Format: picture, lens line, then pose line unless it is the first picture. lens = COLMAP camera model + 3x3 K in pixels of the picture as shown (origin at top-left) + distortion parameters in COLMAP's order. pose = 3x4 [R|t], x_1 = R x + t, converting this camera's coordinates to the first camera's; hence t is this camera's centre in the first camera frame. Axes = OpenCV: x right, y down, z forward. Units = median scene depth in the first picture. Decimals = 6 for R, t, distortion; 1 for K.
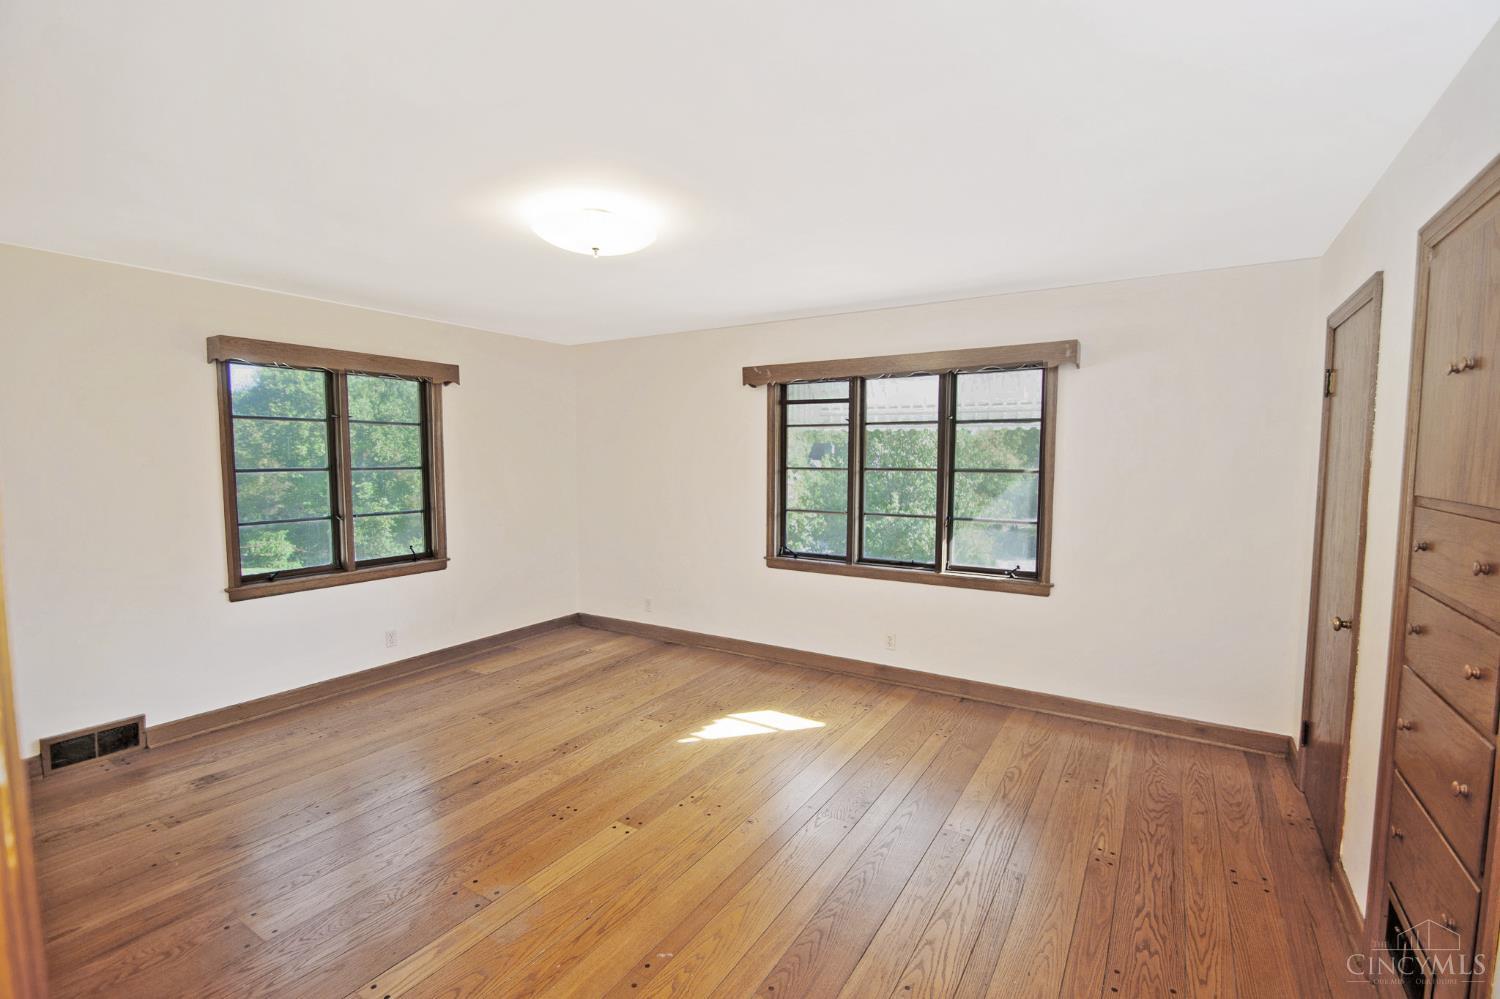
lens RADIAL K [[685.7, 0, 759.4], [0, 685.7, 503.9], [0, 0, 1]] dist [0.024394, -0.022027]
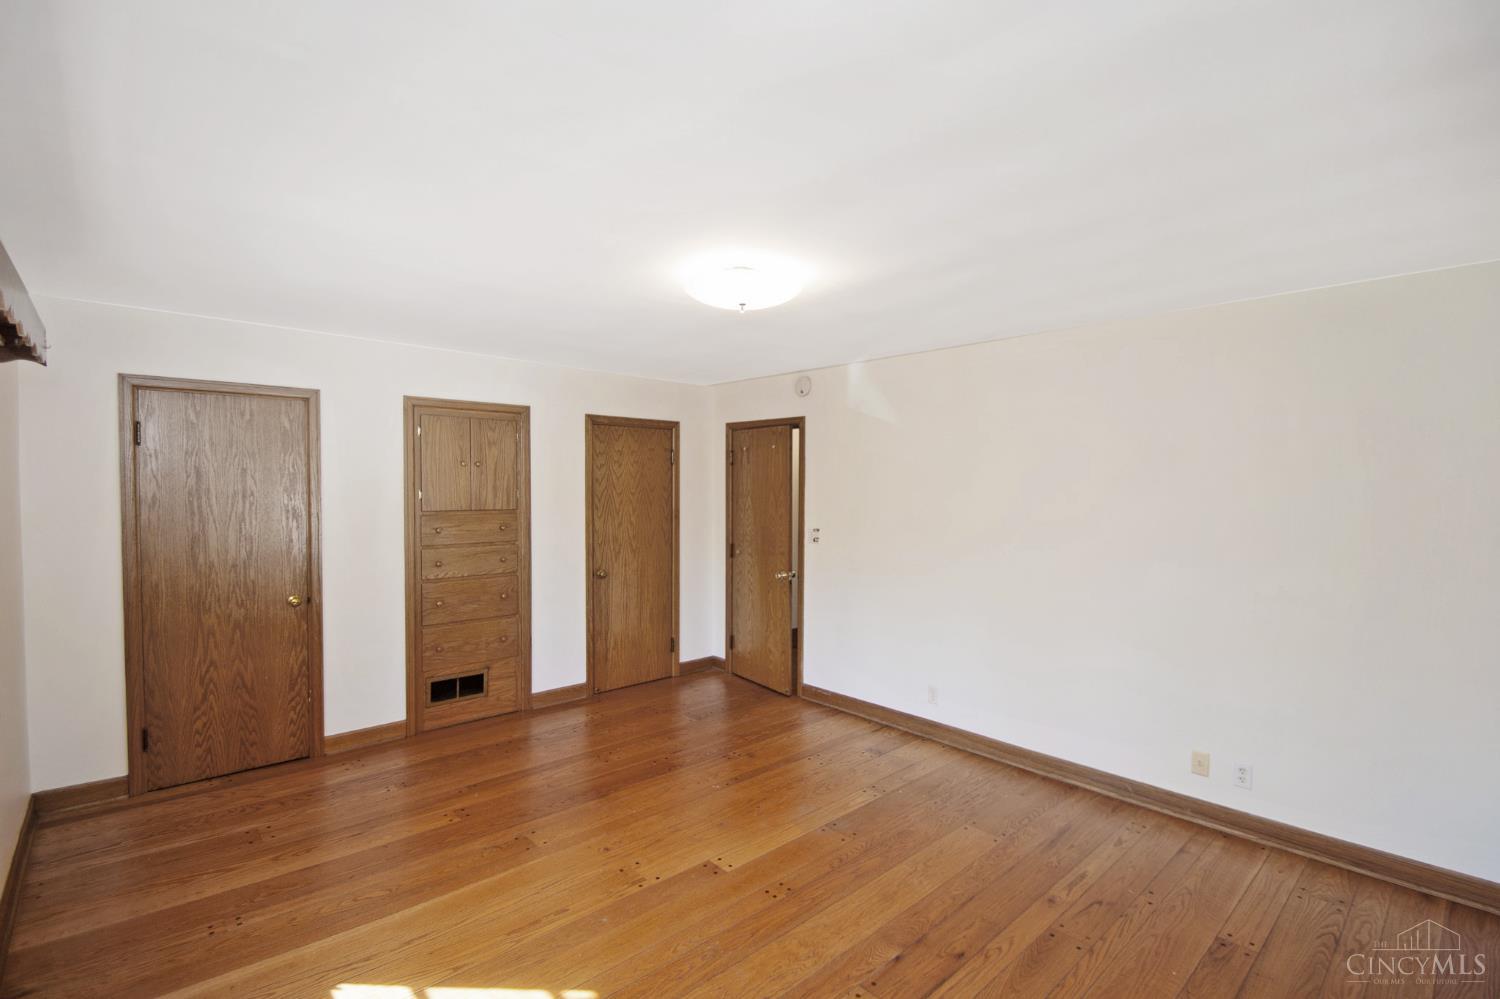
lens RADIAL K [[685.7, 0, 759.4], [0, 685.7, 503.9], [0, 0, 1]] dist [0.024394, -0.022027]
pose [[-0.957891, -0.017629, 0.286591, -0.412613], [0.011382, 0.994998, 0.099247, -0.127500], [-0.286907, 0.098330, -0.952899, 1.473106]]
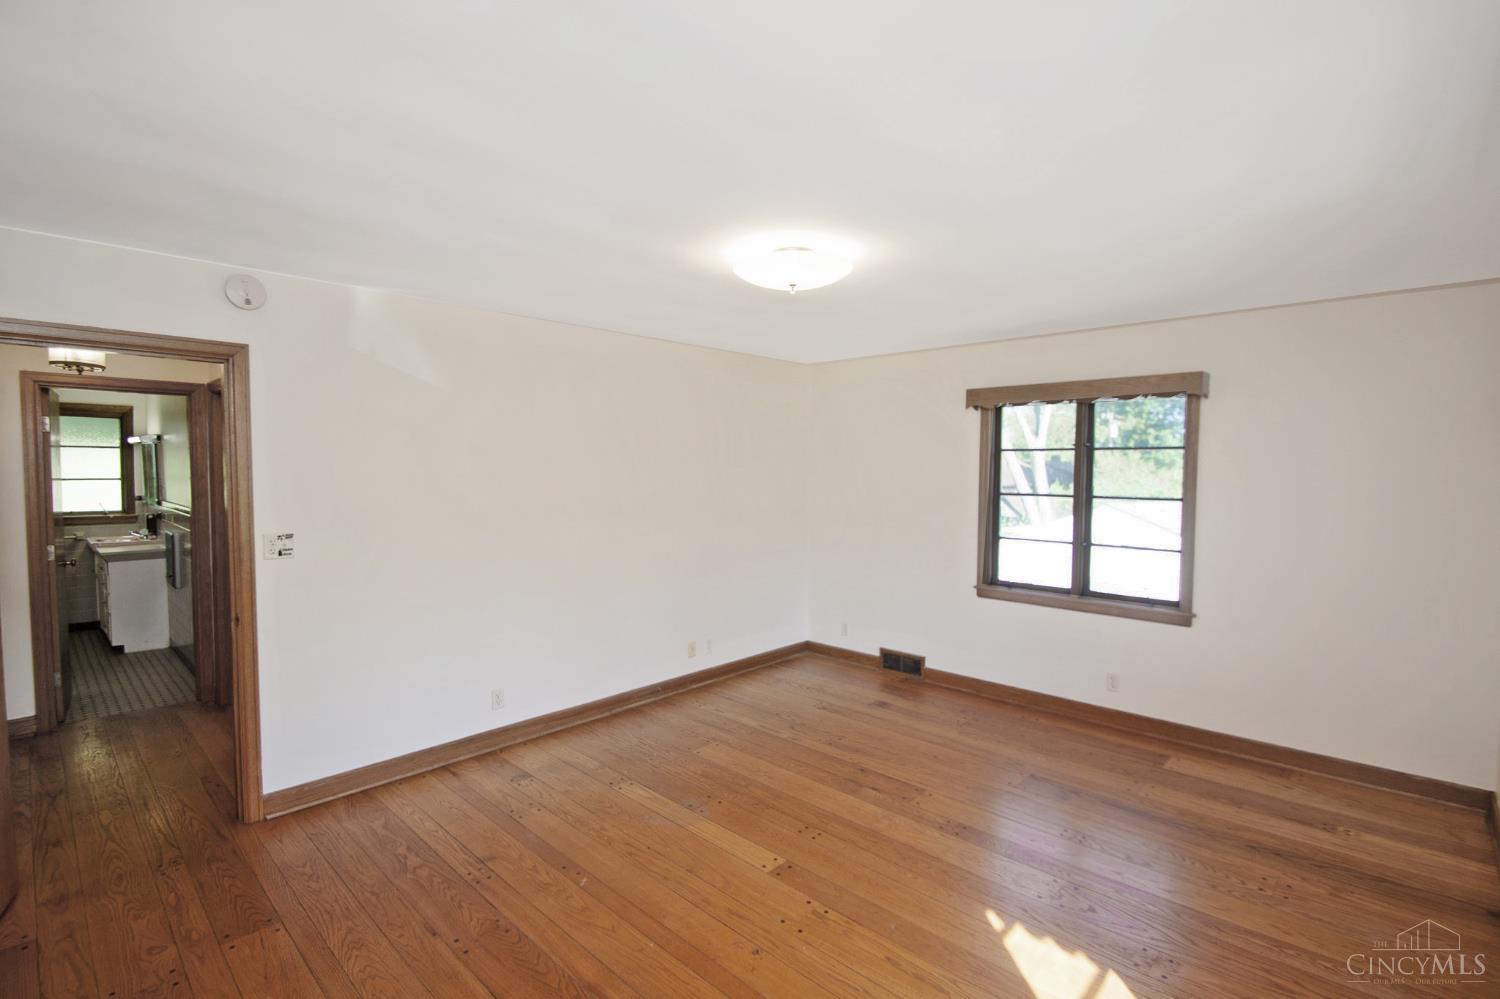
lens RADIAL K [[685.7, 0, 759.4], [0, 685.7, 503.9], [0, 0, 1]] dist [0.024394, -0.022027]
pose [[-0.215739, 0.039495, -0.975652, 0.573048], [-0.078895, 0.995210, 0.057732, -0.073761], [0.973259, 0.089429, -0.211590, 0.882768]]
